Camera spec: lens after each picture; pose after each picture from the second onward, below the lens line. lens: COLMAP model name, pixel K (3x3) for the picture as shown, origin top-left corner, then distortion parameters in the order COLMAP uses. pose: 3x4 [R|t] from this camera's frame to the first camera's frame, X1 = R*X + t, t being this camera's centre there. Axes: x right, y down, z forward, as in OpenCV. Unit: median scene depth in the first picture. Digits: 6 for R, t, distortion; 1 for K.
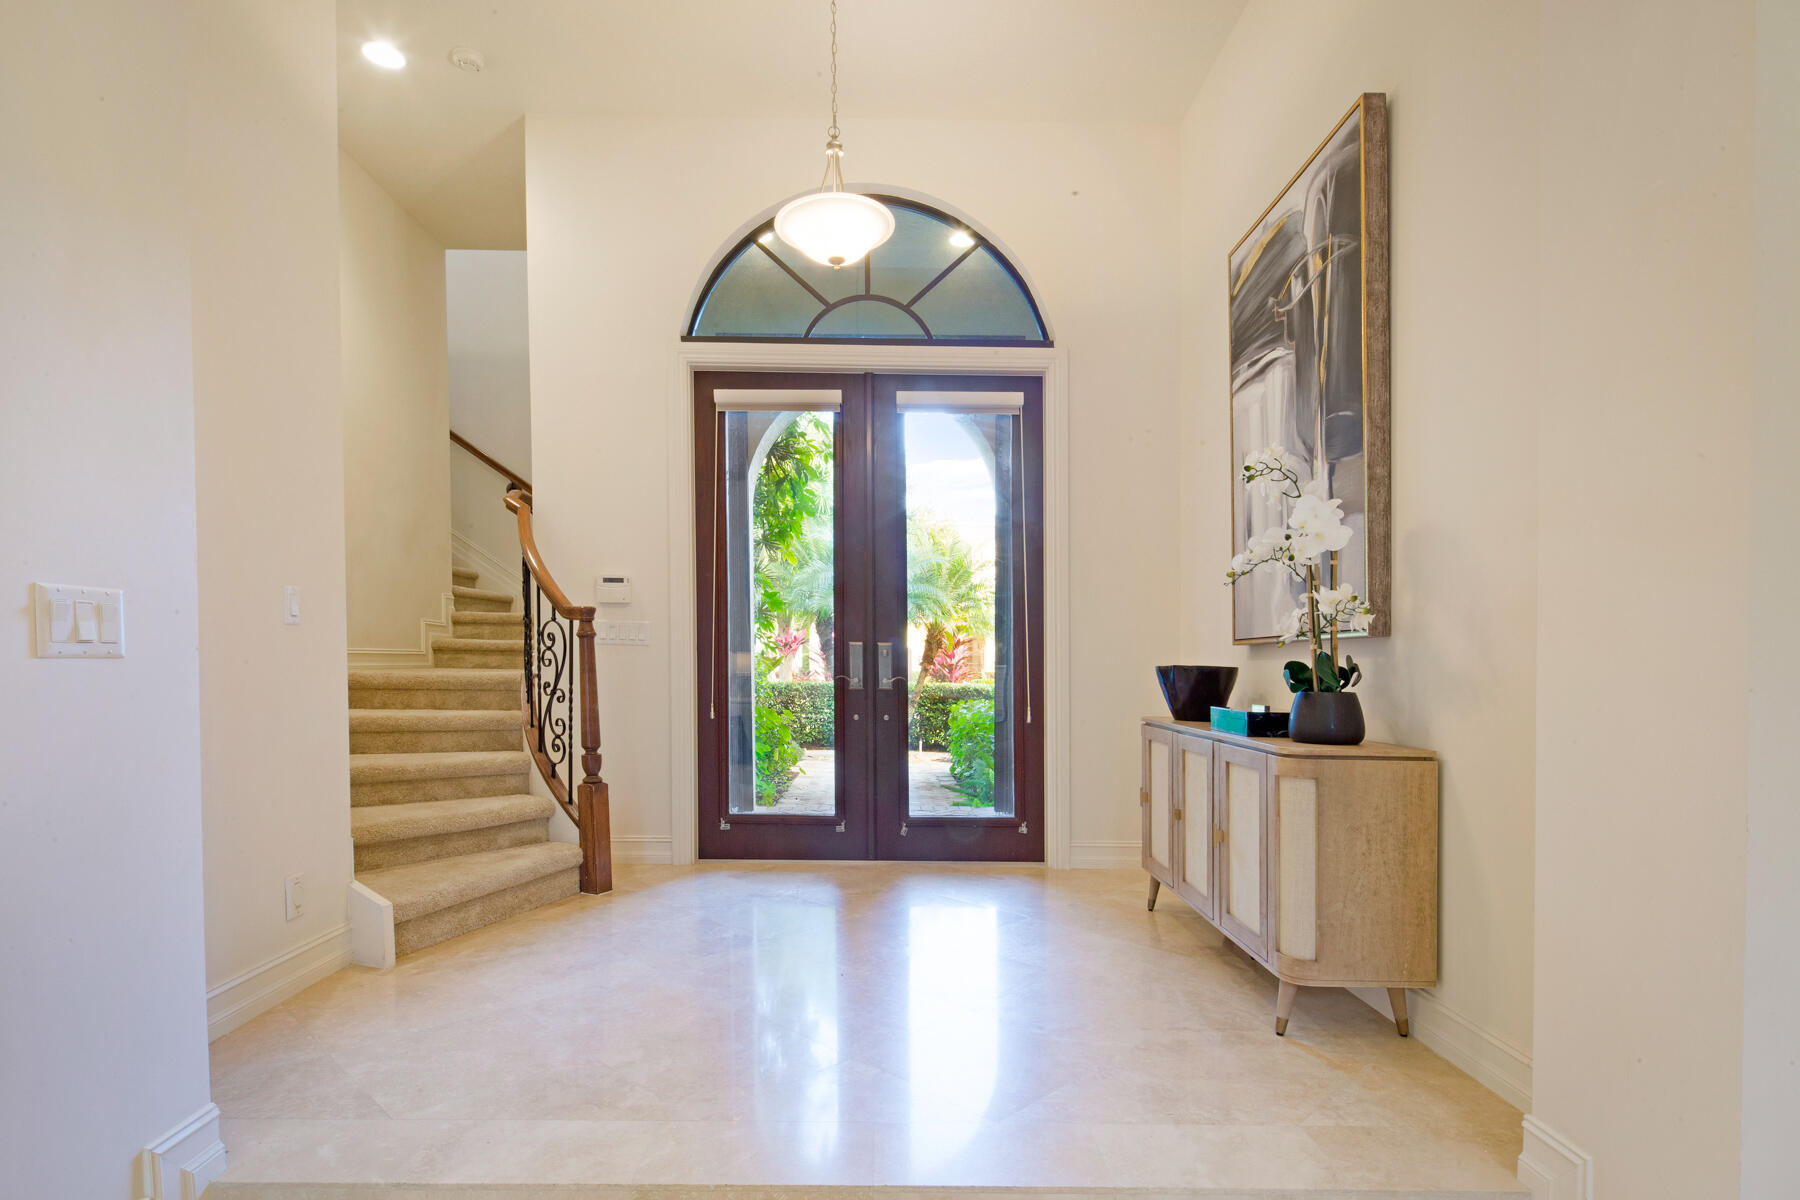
lens RADIAL K [[880.5, 0, 900.8], [0, 880.5, 652.0], [0, 0, 1]] dist [0.002903, 0.000339]
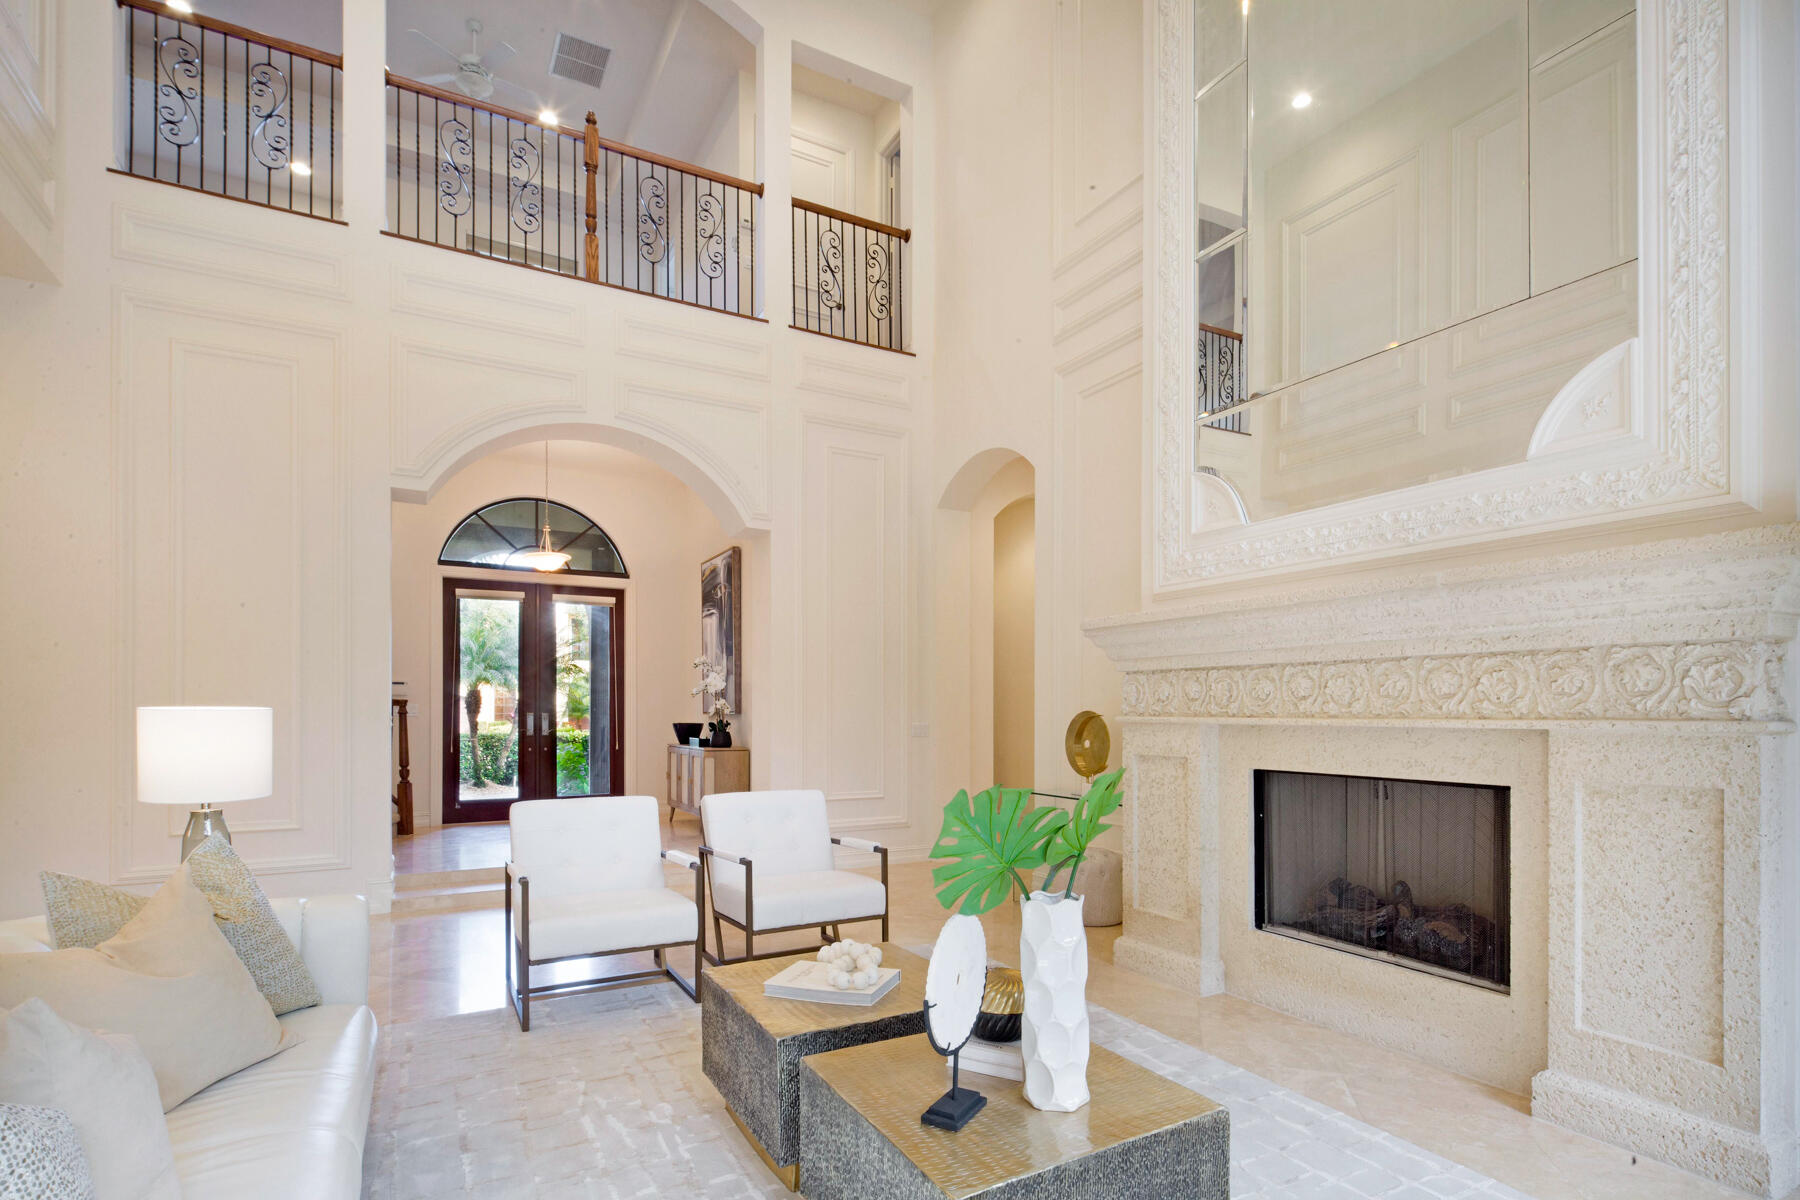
lens RADIAL K [[880.5, 0, 915.0], [0, 880.5, 688.5], [0, 0, 1]] dist [0.002903, 0.000339]
pose [[0.875351, 0.001731, 0.483485, -0.353151], [0.003886, 0.999936, -0.010616, -0.058374], [-0.483472, 0.011172, 0.875289, -1.686783]]
